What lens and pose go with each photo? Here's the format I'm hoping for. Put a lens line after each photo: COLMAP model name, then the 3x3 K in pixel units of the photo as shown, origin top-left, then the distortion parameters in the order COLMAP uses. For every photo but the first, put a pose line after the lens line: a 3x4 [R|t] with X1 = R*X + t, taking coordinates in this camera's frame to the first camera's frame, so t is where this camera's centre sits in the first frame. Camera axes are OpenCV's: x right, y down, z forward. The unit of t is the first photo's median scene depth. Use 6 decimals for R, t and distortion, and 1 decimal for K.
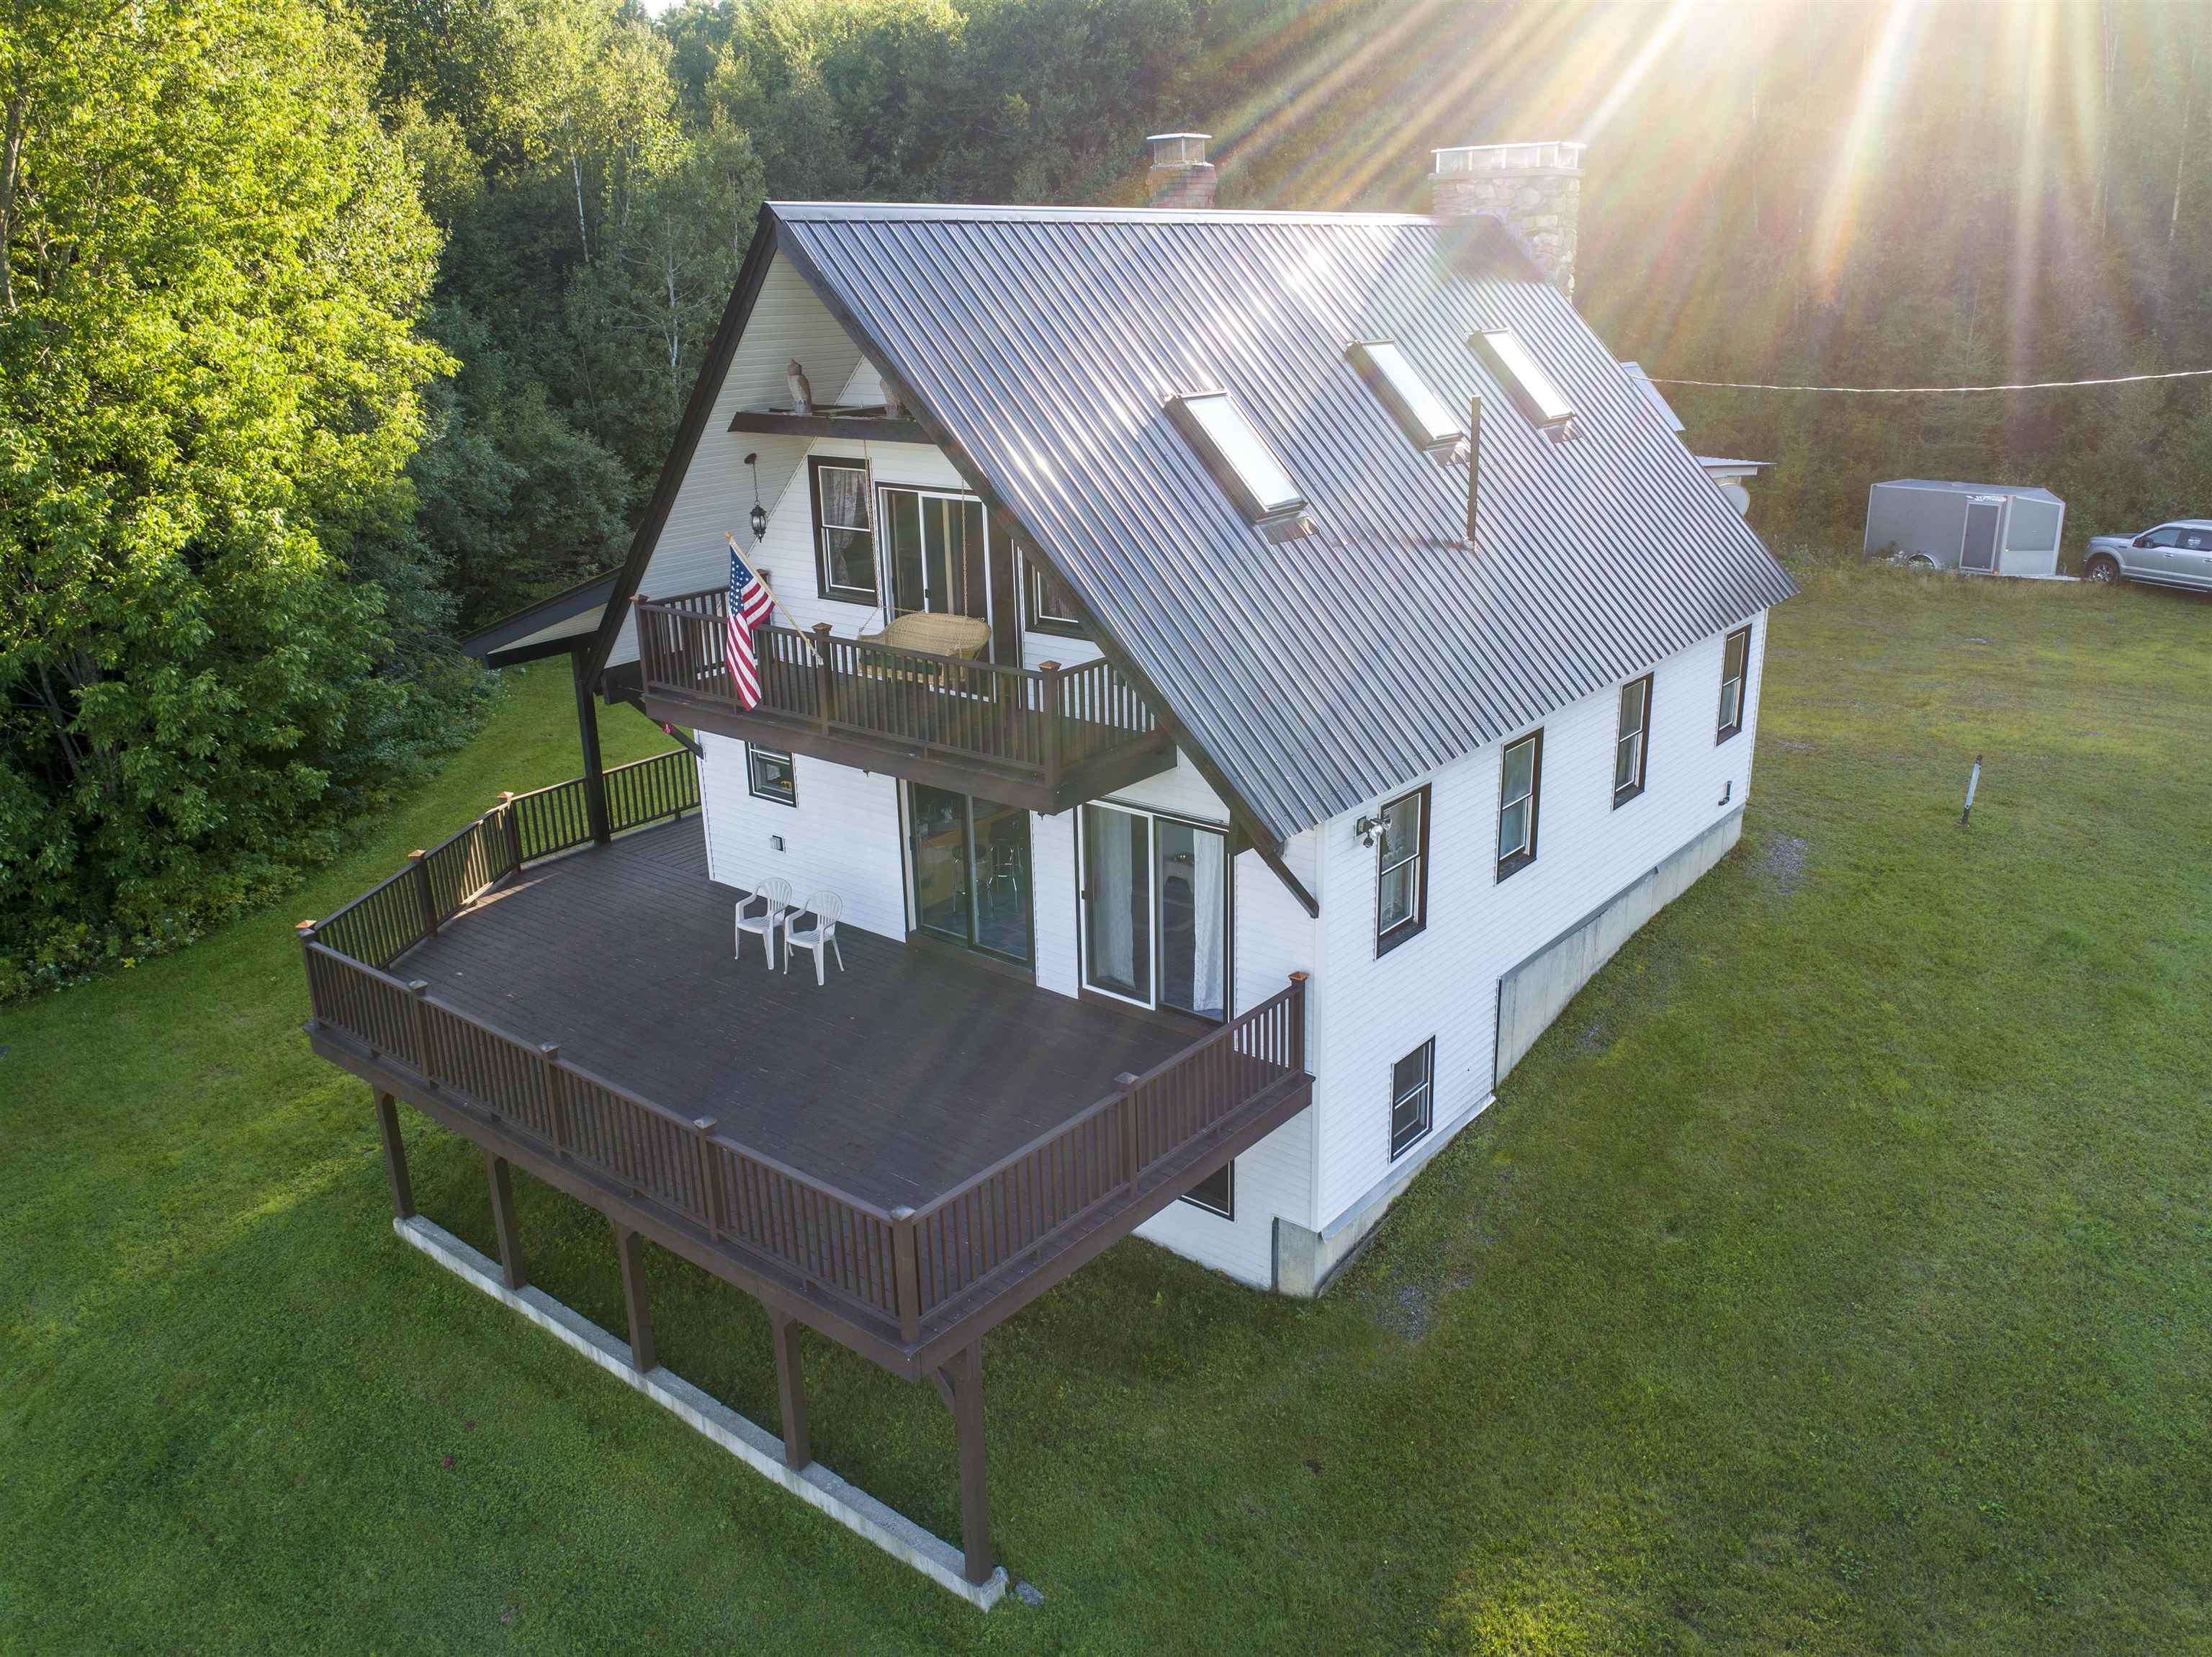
lens RADIAL K [[1685.6, 0, 1107.2], [0, 1685.6, 820.4], [0, 0, 1]] dist [-0.025094, 0.007522]
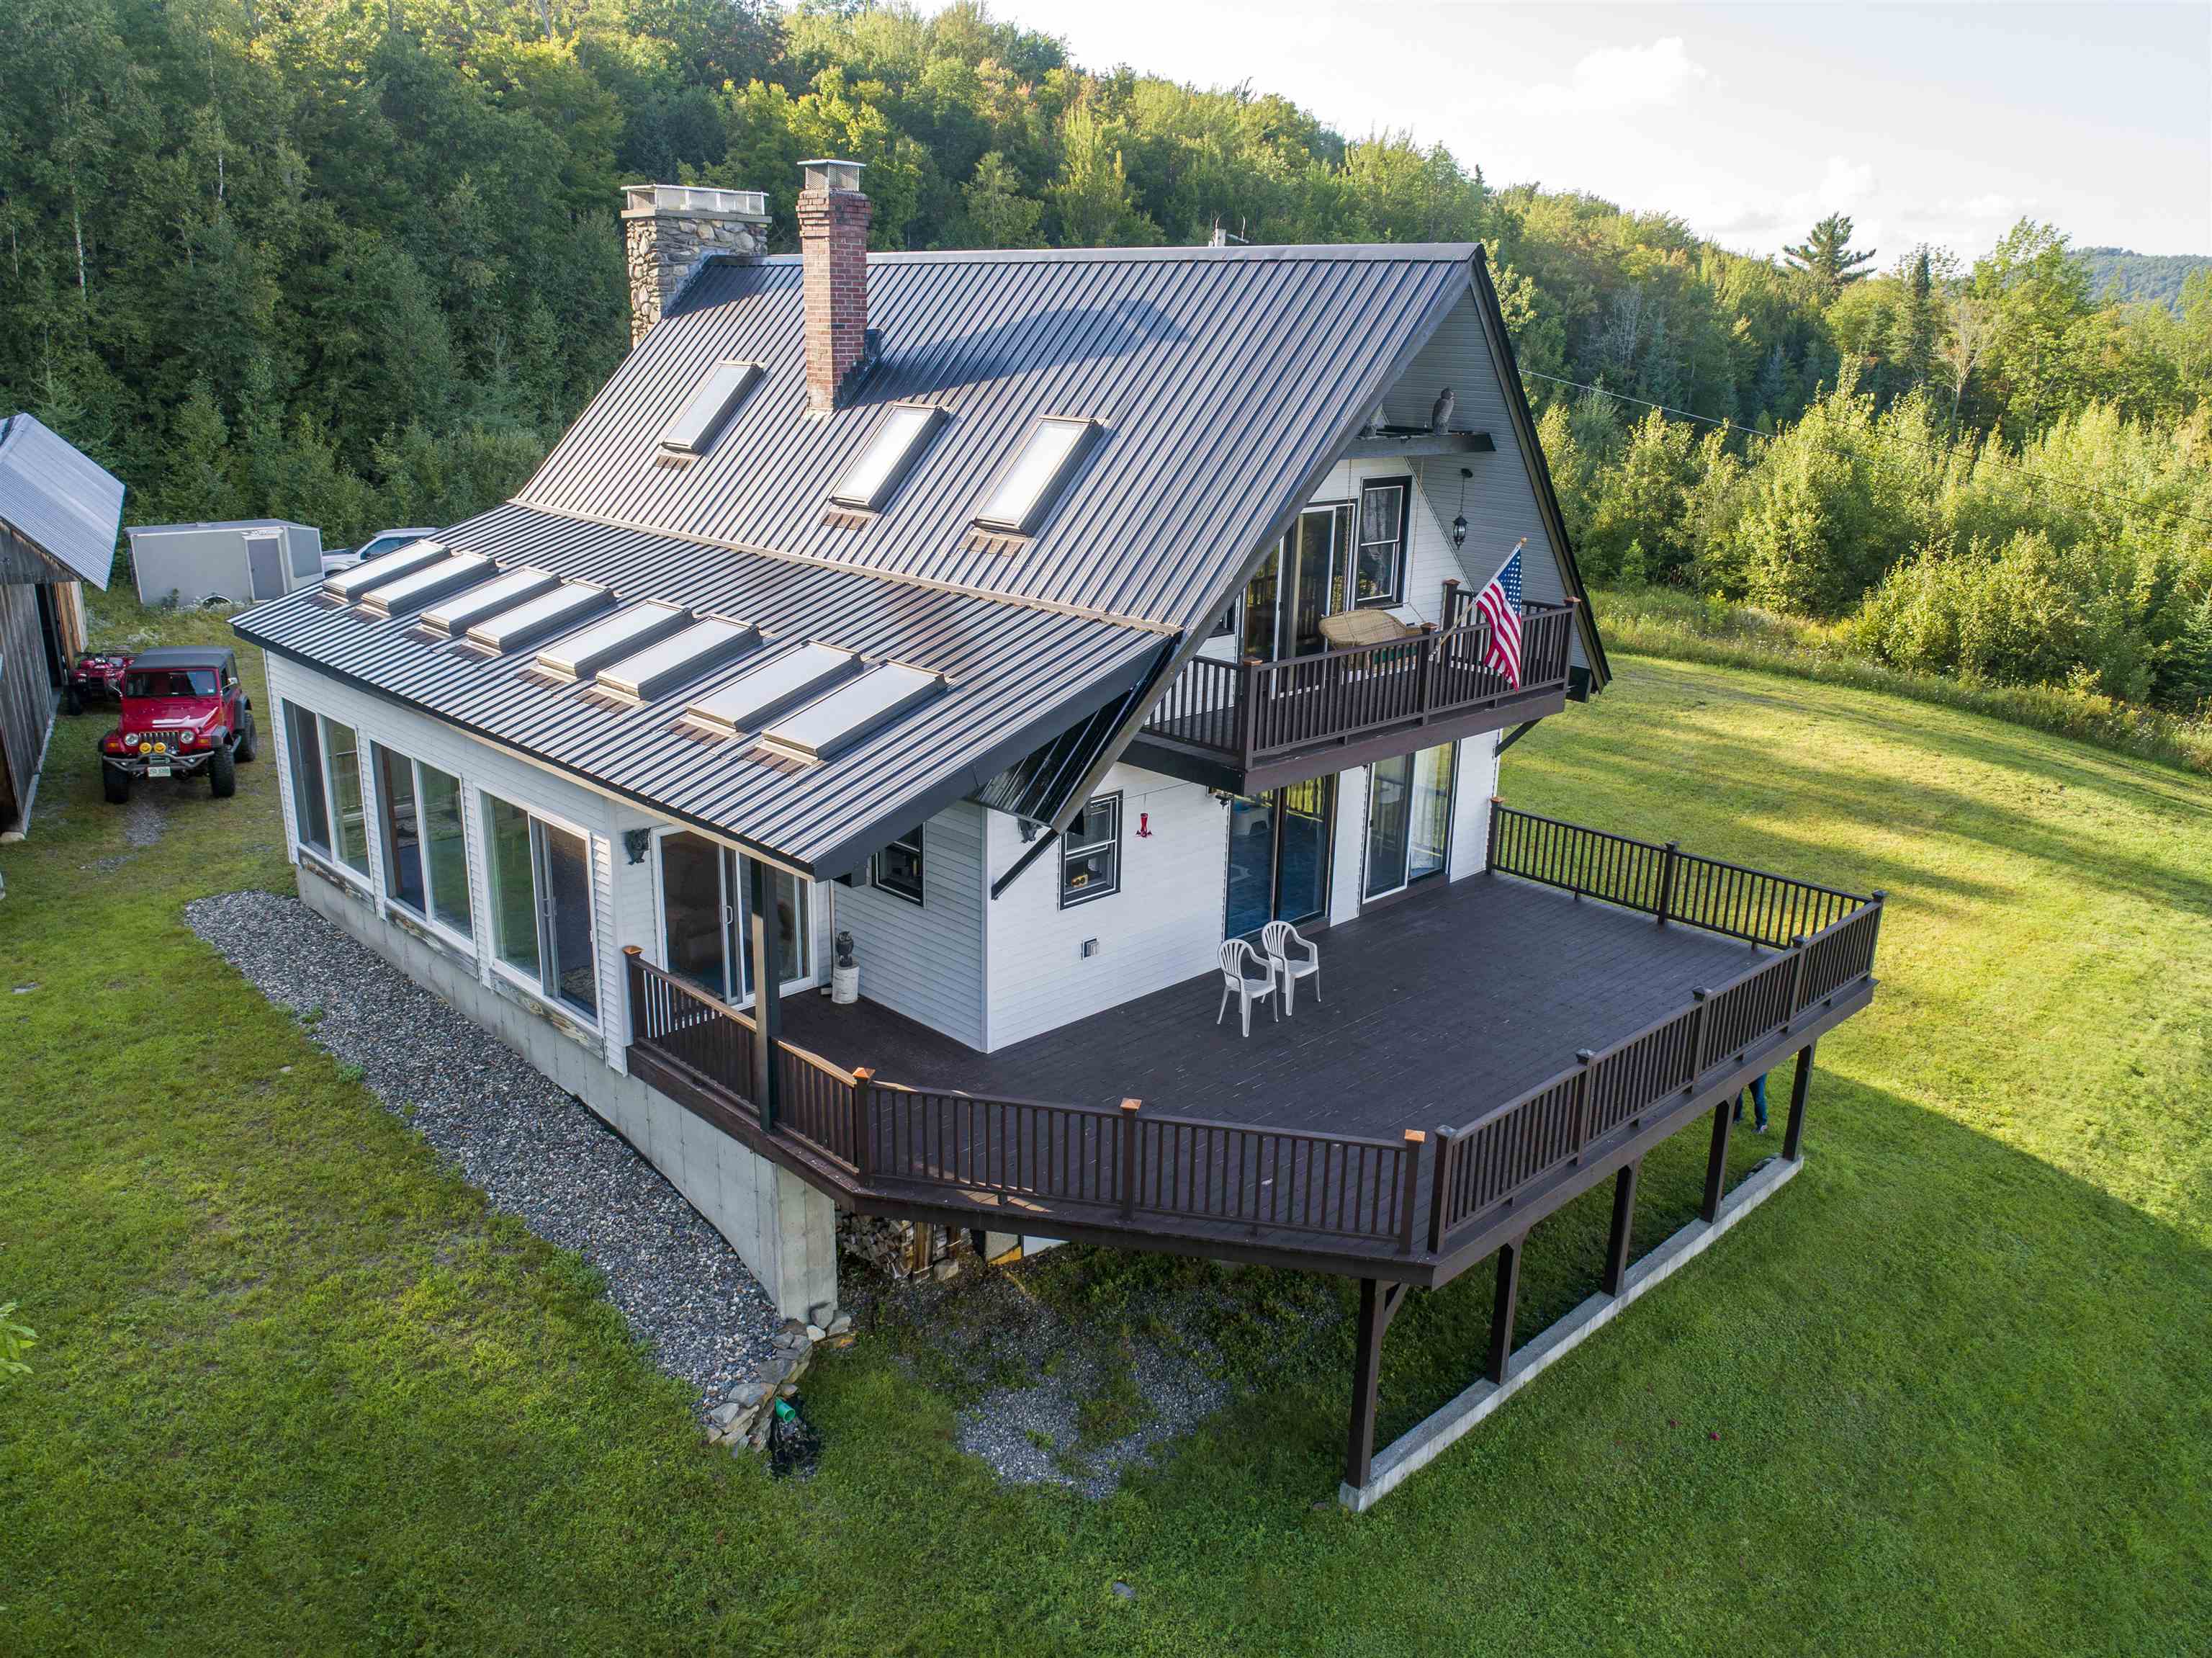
lens RADIAL K [[1690.5, 0, 1105.0], [0, 1690.5, 819.0], [0, 0, 1]] dist [-0.025367, 0.009591]
pose [[0.097040, -0.258707, 0.961069, -1.155522], [0.286025, 0.932142, 0.222040, -0.272812], [-0.953296, 0.253343, 0.164451, 0.946789]]
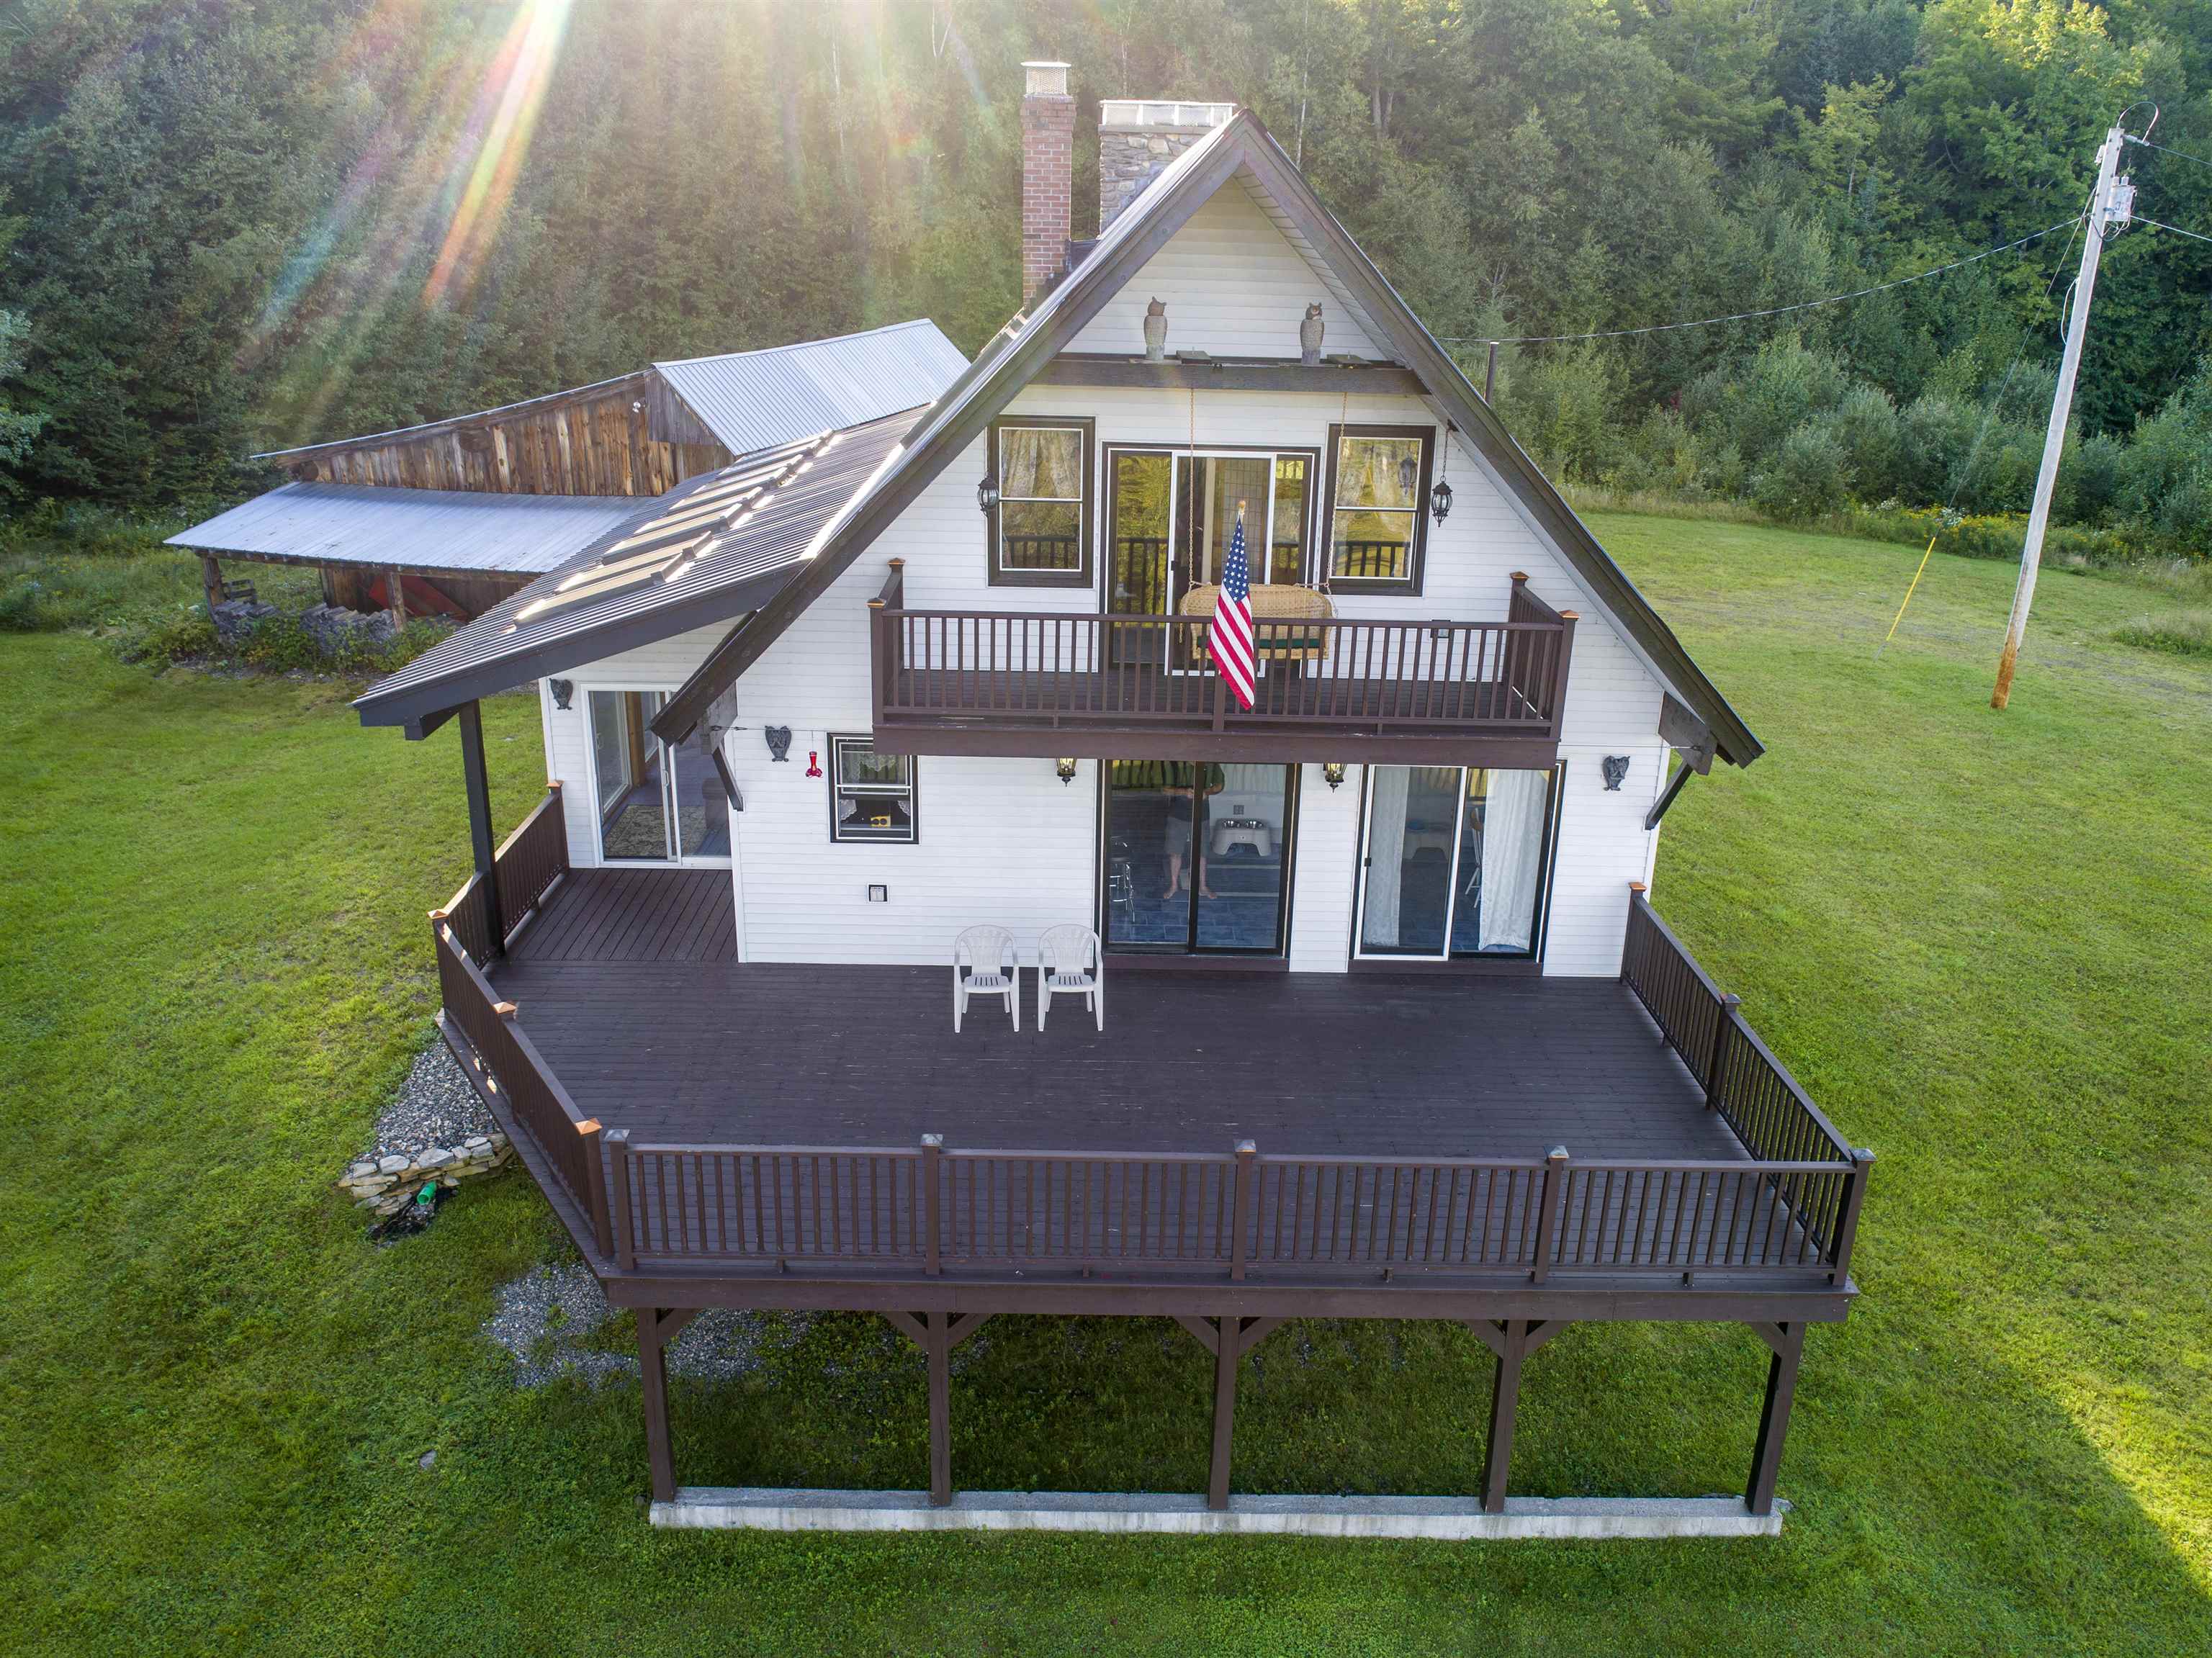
lens RADIAL K [[1690.2, 0, 1105.0], [0, 1690.2, 819.0], [0, 0, 1]] dist [-0.025367, 0.009591]
pose [[0.765207, -0.174411, 0.619708, -0.698830], [0.162707, 0.983746, 0.075958, -0.075301], [-0.622884, 0.042708, 0.781148, 0.325350]]
